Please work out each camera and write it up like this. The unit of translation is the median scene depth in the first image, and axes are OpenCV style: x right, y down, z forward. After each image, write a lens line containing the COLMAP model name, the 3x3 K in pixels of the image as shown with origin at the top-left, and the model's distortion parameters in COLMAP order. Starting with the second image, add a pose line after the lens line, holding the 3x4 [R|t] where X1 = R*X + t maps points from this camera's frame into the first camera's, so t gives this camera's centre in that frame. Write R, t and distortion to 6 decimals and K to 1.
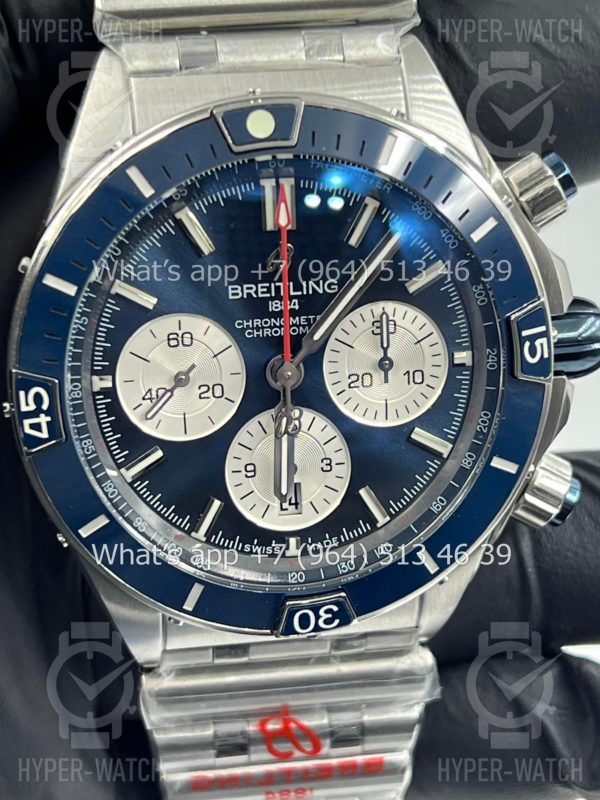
lens RADIAL K [[1919.6, 0, 296.8], [0, 1919.6, 403.3], [0, 0, 1]] dist [0.271244, 0.000000]
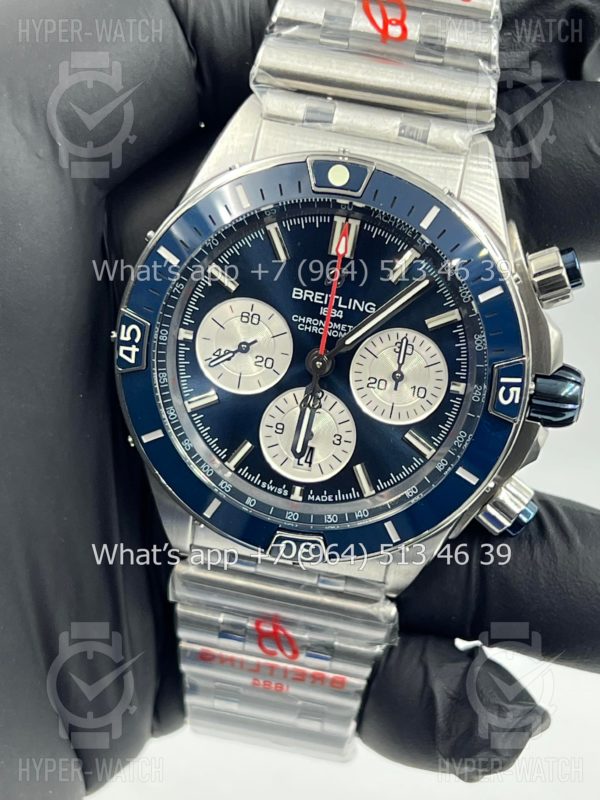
lens RADIAL K [[1919.6, 0, 298.5], [0, 1919.6, 400.7], [0, 0, 1]] dist [0.271244, 0.000000]
pose [[0.943022, 0.256896, -0.211459, 0.263938], [-0.257713, 0.965919, 0.024173, -0.018618], [0.210462, 0.031700, 0.977088, -0.286508]]
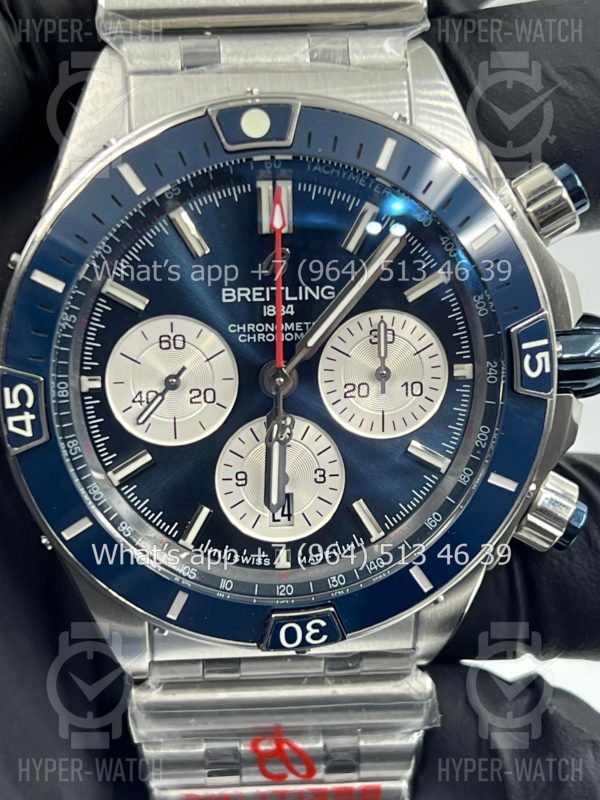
lens RADIAL K [[1919.6, 0, 296.3], [0, 1919.6, 403.6], [0, 0, 1]] dist [0.271244, 0.000000]
pose [[0.996989, 0.030707, -0.071205, 0.072969], [-0.033119, 0.998909, -0.032936, 0.028315], [0.070116, 0.035196, 0.996918, 0.025306]]
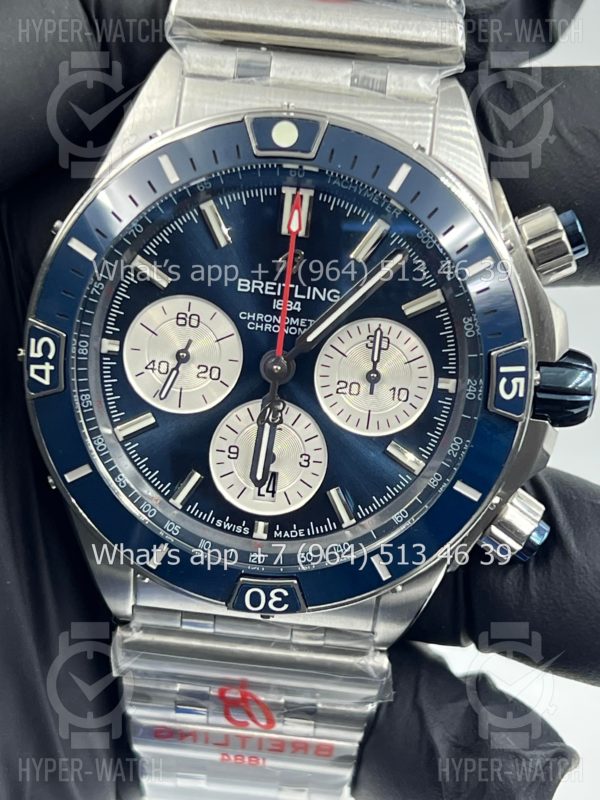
lens RADIAL K [[1919.6, 0, 300.3], [0, 1919.6, 399.4], [0, 0, 1]] dist [0.271244, 0.000000]
pose [[0.970238, 0.175295, -0.167060, 0.188816], [-0.183336, 0.982467, -0.033866, 0.035818], [0.158195, 0.063486, 0.985365, -0.058272]]
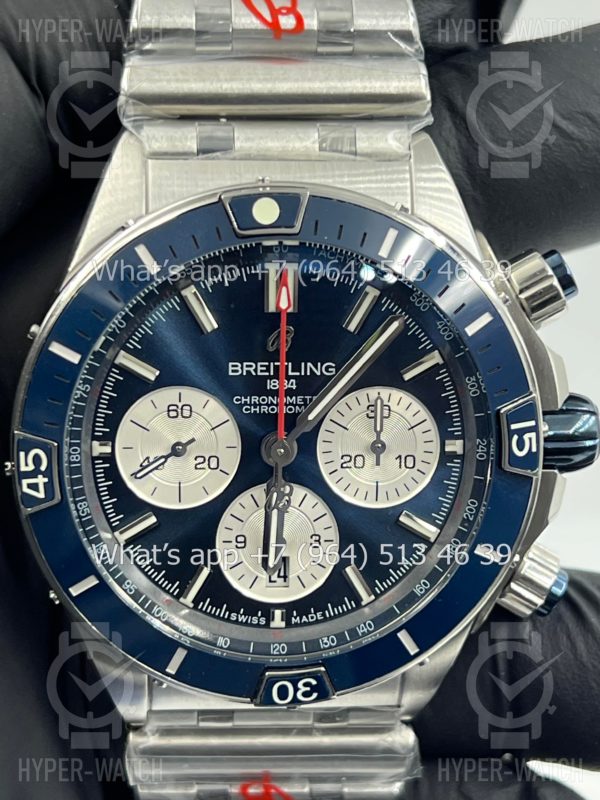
lens RADIAL K [[1919.6, 0, 294.0], [0, 1919.6, 403.5], [0, 0, 1]] dist [0.271244, 0.000000]
pose [[0.995840, 0.063922, -0.064936, 0.067289], [-0.065487, 0.997605, -0.022249, -0.018057], [0.063358, 0.026409, 0.997641, -0.030773]]
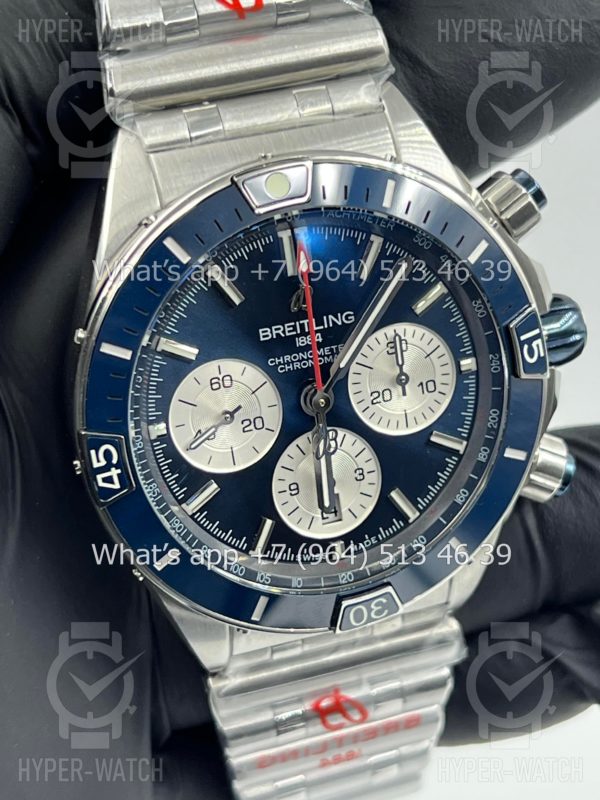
lens RADIAL K [[1919.6, 0, 298.6], [0, 1919.6, 404.9], [0, 0, 1]] dist [0.271244, 0.000000]
pose [[0.986579, -0.128245, 0.101074, -0.129125], [0.122518, 0.990590, 0.060991, -0.081741], [-0.107945, -0.047789, 0.993008, -0.105318]]
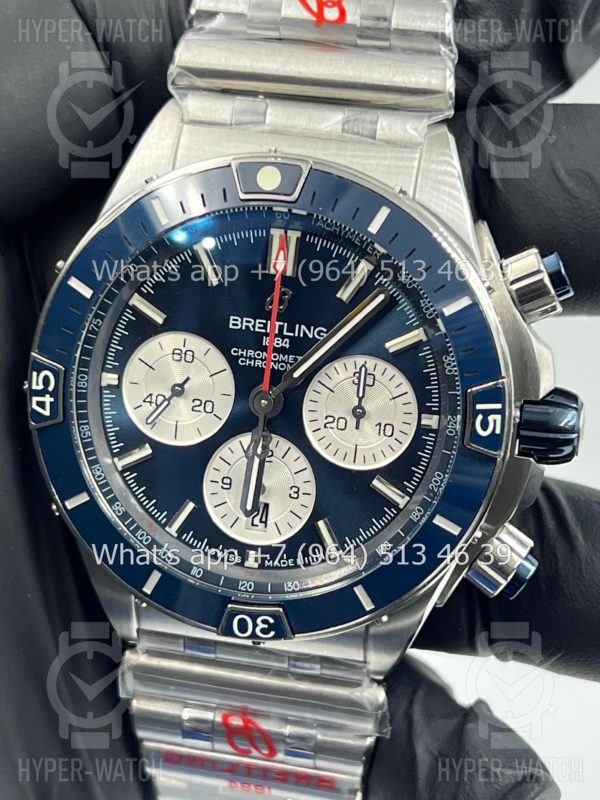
lens RADIAL K [[1919.6, 0, 295.6], [0, 1919.6, 398.4], [0, 0, 1]] dist [0.271244, 0.000000]
pose [[0.938247, 0.183236, -0.293456, 0.336174], [-0.200264, 0.979319, -0.028795, 0.010901], [0.282110, 0.085786, 0.955539, -0.062755]]
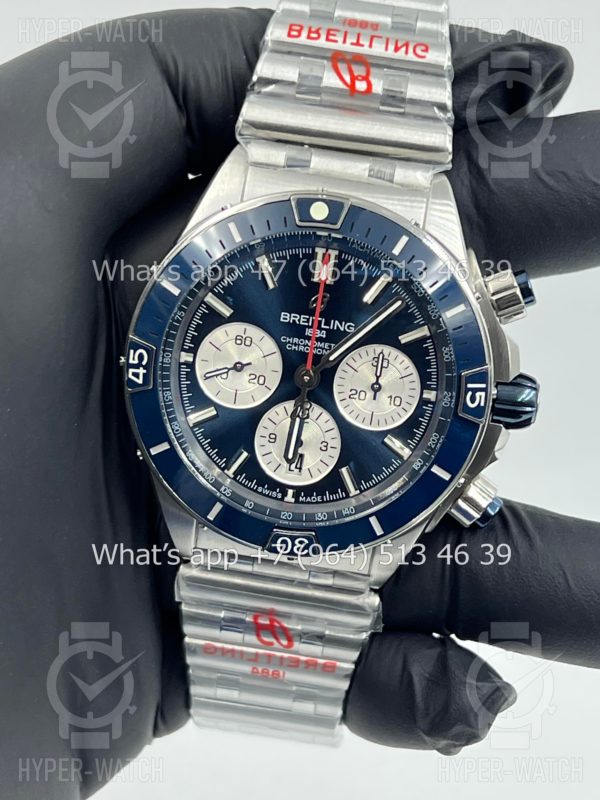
lens RADIAL K [[1919.6, 0, 303.3], [0, 1919.6, 403.7], [0, 0, 1]] dist [0.271244, 0.000000]
pose [[0.960977, 0.213681, -0.175680, 0.255401], [-0.222939, 0.974220, -0.034535, 0.055493], [0.163771, 0.072353, 0.983841, -0.457996]]
